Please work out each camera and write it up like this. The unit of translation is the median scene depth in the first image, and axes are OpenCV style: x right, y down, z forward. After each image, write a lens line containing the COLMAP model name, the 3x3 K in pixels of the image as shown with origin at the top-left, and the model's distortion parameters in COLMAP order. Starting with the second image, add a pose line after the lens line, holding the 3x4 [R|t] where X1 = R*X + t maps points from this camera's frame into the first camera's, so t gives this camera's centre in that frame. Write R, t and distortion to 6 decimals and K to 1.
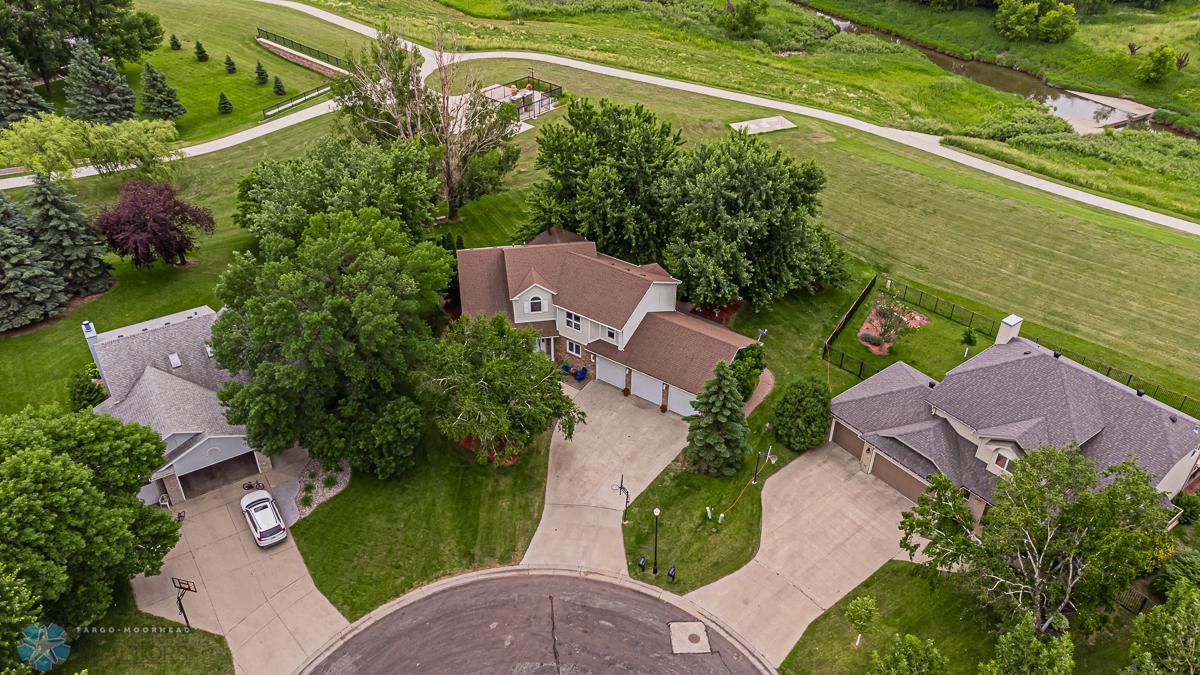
lens RADIAL K [[896.9, 0, 594.8], [0, 896.9, 338.2], [0, 0, 1]] dist [0.041992, 0.010977]
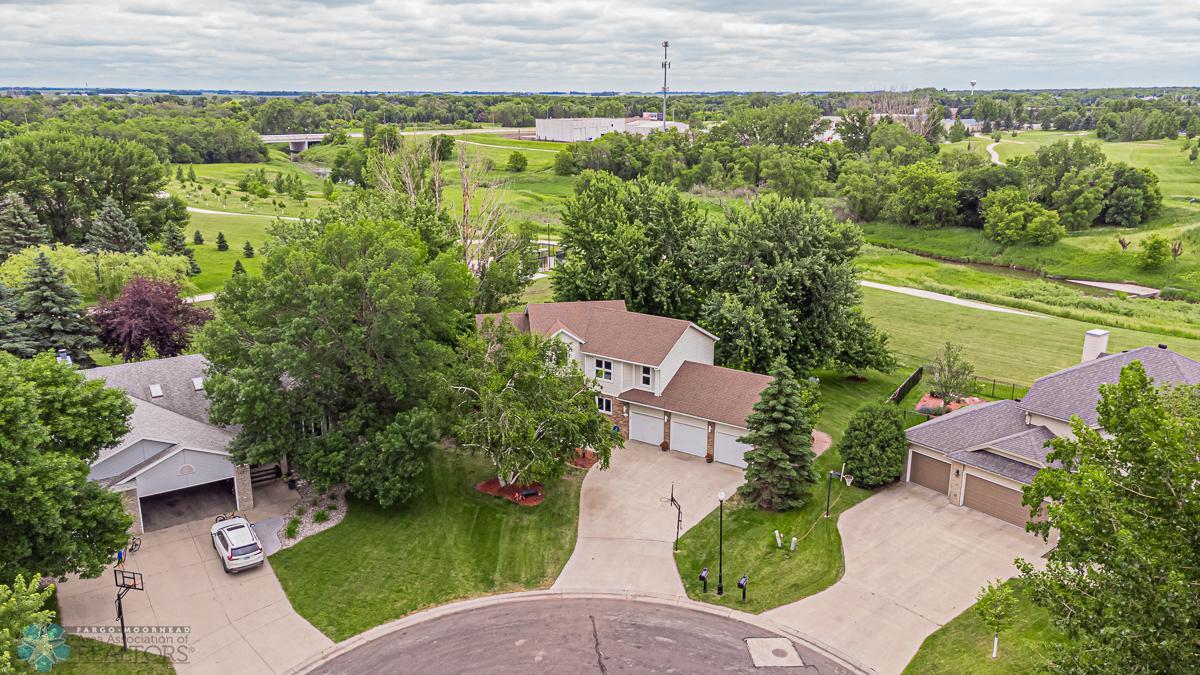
lens RADIAL K [[896.9, 0, 598.1], [0, 896.9, 332.6], [0, 0, 1]] dist [0.041992, 0.010977]
pose [[0.999908, -0.010728, 0.008332, -0.042298], [0.012890, 0.942881, -0.332879, 0.284337], [-0.004285, 0.332956, 0.942933, 0.154597]]
